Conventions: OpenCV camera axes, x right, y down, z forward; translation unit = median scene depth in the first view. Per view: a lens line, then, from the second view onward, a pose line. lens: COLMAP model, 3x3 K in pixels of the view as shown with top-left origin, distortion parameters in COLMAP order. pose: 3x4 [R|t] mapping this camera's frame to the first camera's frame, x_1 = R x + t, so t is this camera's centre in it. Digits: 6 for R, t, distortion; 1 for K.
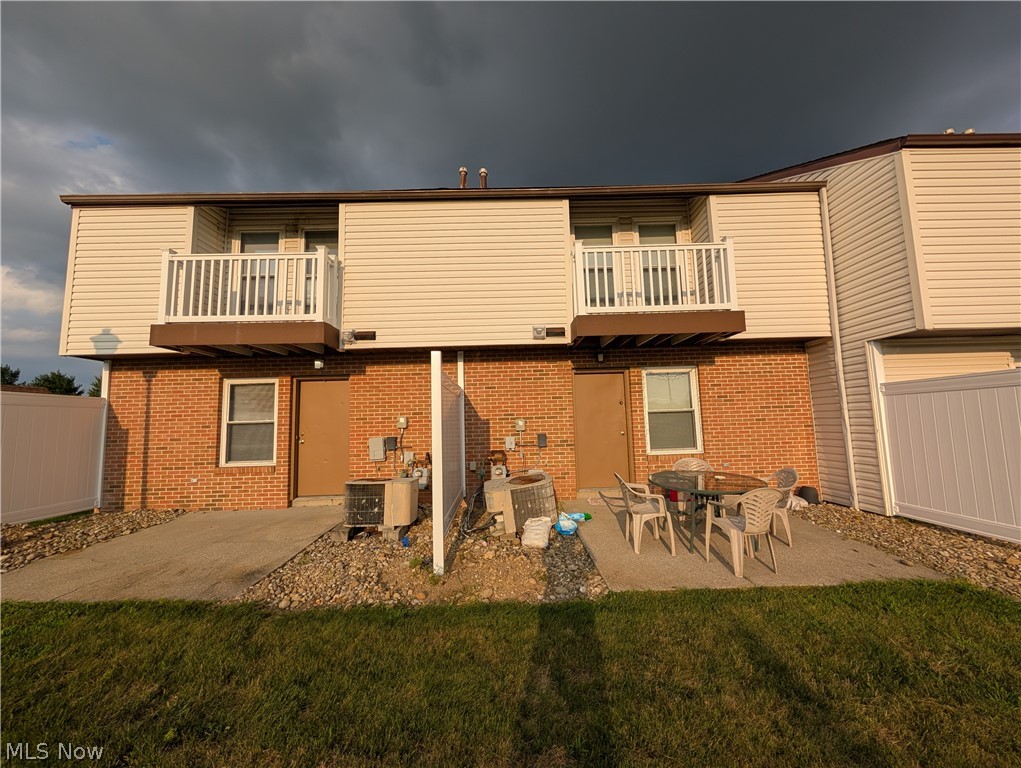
lens RADIAL K [[371.6, 0, 510.5], [0, 371.6, 388.1], [0, 0, 1]] dist [0.001100, 0.000400]
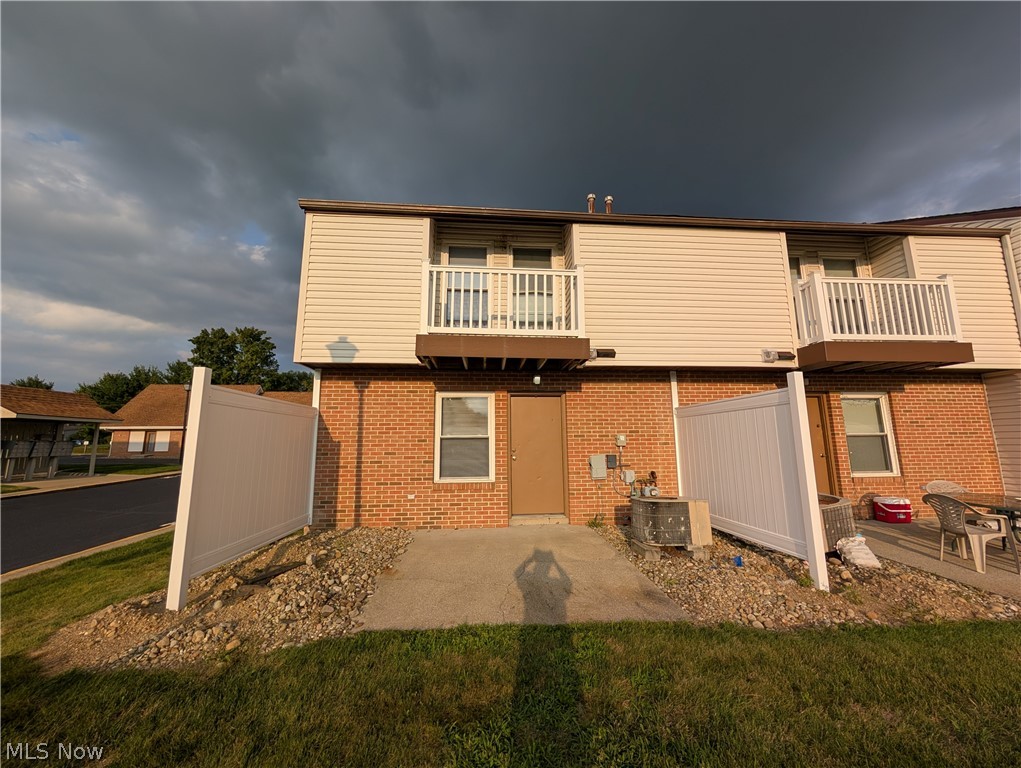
lens RADIAL K [[371.6, 0, 512.6], [0, 371.6, 387.9], [0, 0, 1]] dist [0.001100, 0.000400]
pose [[0.997504, 0.029744, 0.064044, -0.657492], [-0.026357, 0.998241, -0.053103, 0.012219], [-0.065511, 0.051283, 0.996533, 0.014976]]
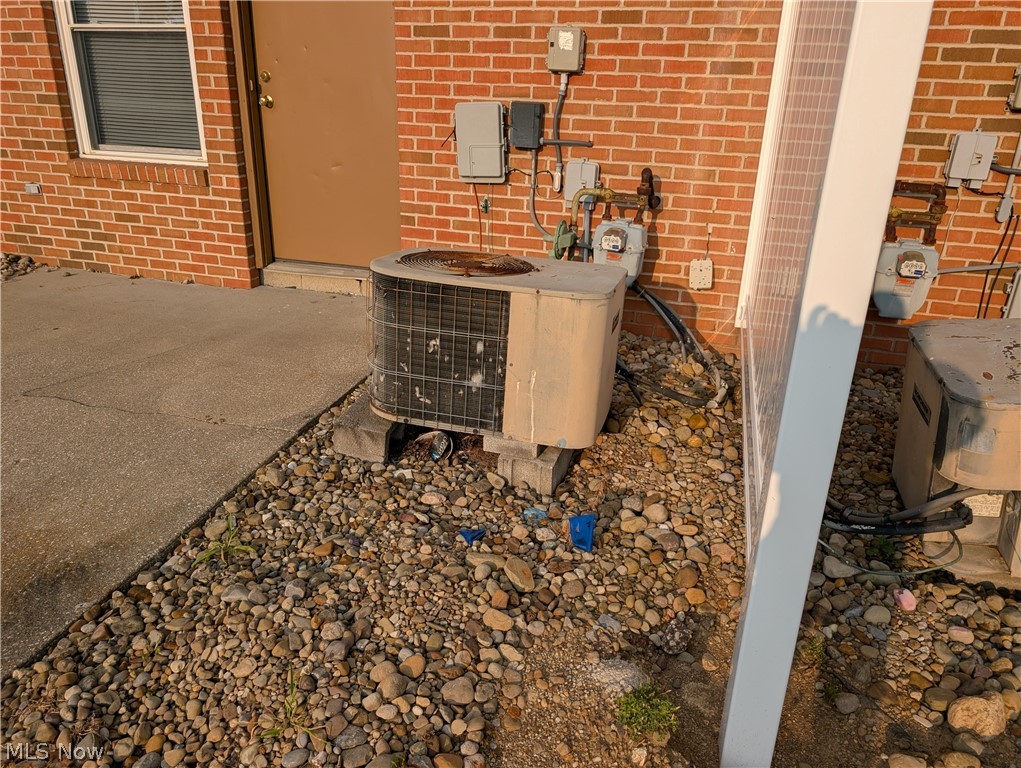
lens RADIAL K [[735.8, 0, 512.9], [0, 735.8, 388.6], [0, 0, 1]] dist [0.025364, -0.028935]
pose [[0.953531, 0.163346, -0.253174, -0.147430], [-0.028520, 0.885445, 0.463868, 0.061488], [0.299943, -0.435092, 0.848958, 0.405978]]
